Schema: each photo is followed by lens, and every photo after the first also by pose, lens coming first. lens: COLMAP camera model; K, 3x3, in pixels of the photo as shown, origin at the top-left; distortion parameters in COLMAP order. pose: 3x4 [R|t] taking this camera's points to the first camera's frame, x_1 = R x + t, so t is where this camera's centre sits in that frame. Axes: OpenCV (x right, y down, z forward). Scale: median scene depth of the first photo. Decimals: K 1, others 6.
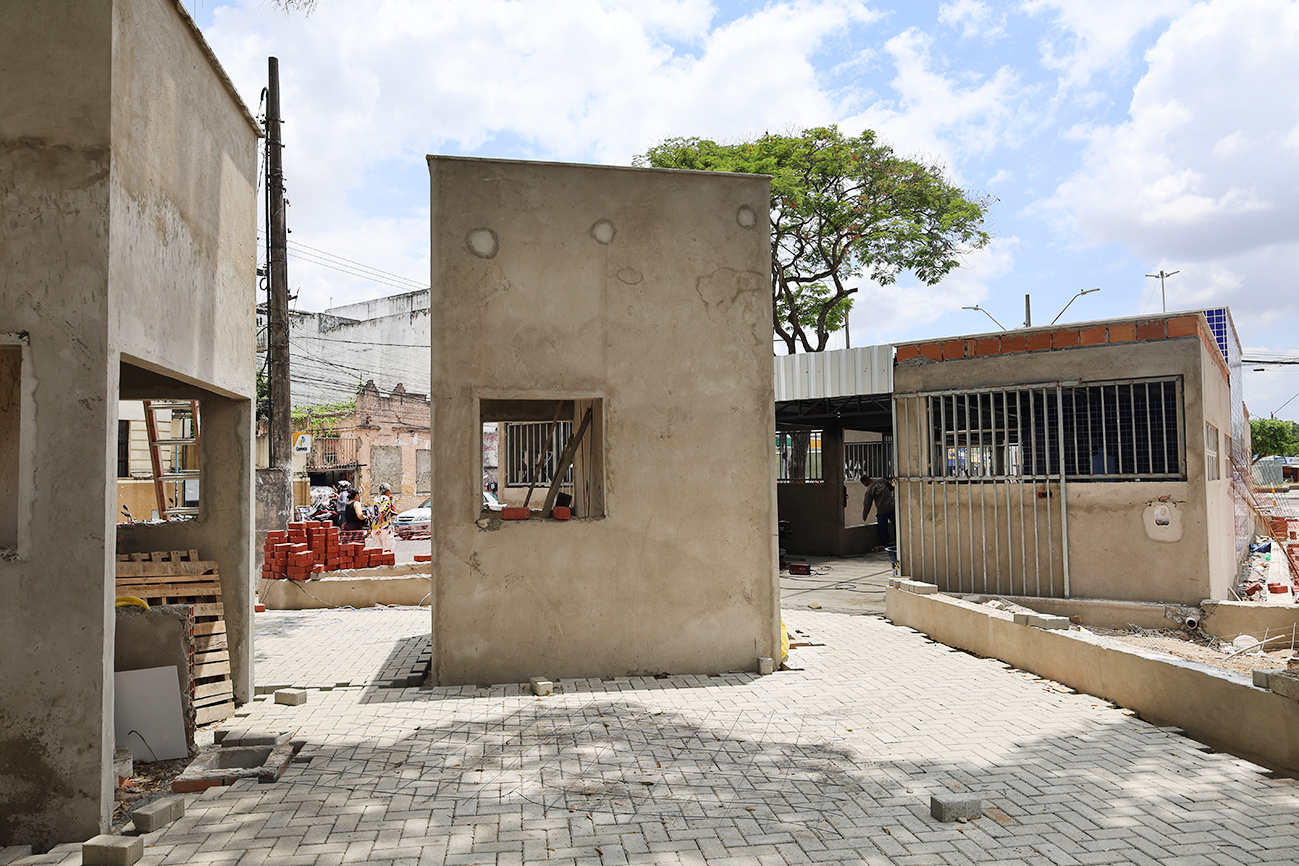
lens RADIAL K [[887.4, 0, 653.2], [0, 887.4, 435.9], [0, 0, 1]] dist [-0.016262, 0.009522]
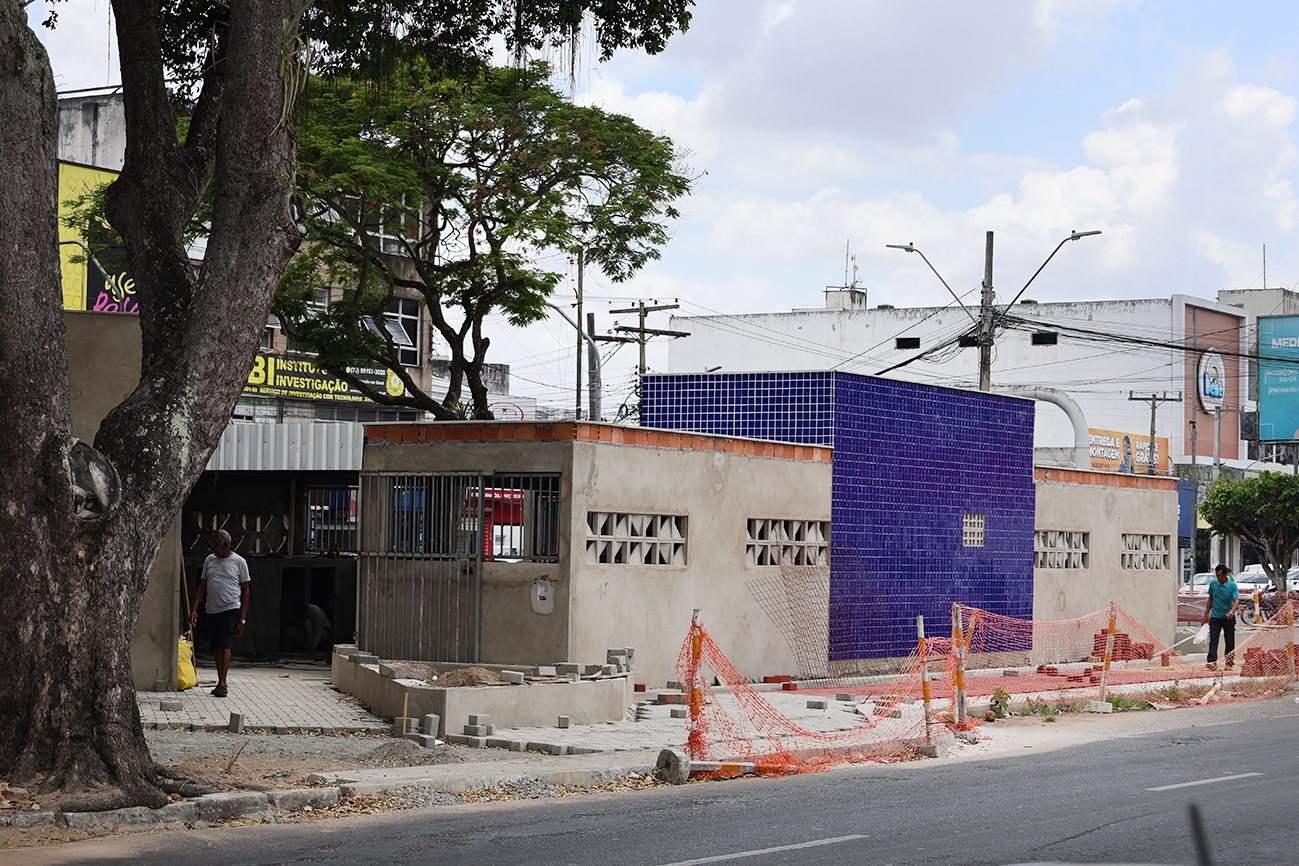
lens RADIAL K [[2692.0, 0, 648.0], [0, 2692.0, 432.7], [0, 0, 1]] dist [0.013607, 0.000000]
pose [[0.998203, 0.037016, 0.047132, 0.529675], [-0.037360, 0.999281, 0.006438, -0.145947], [-0.046860, -0.008188, 0.998868, -2.517237]]
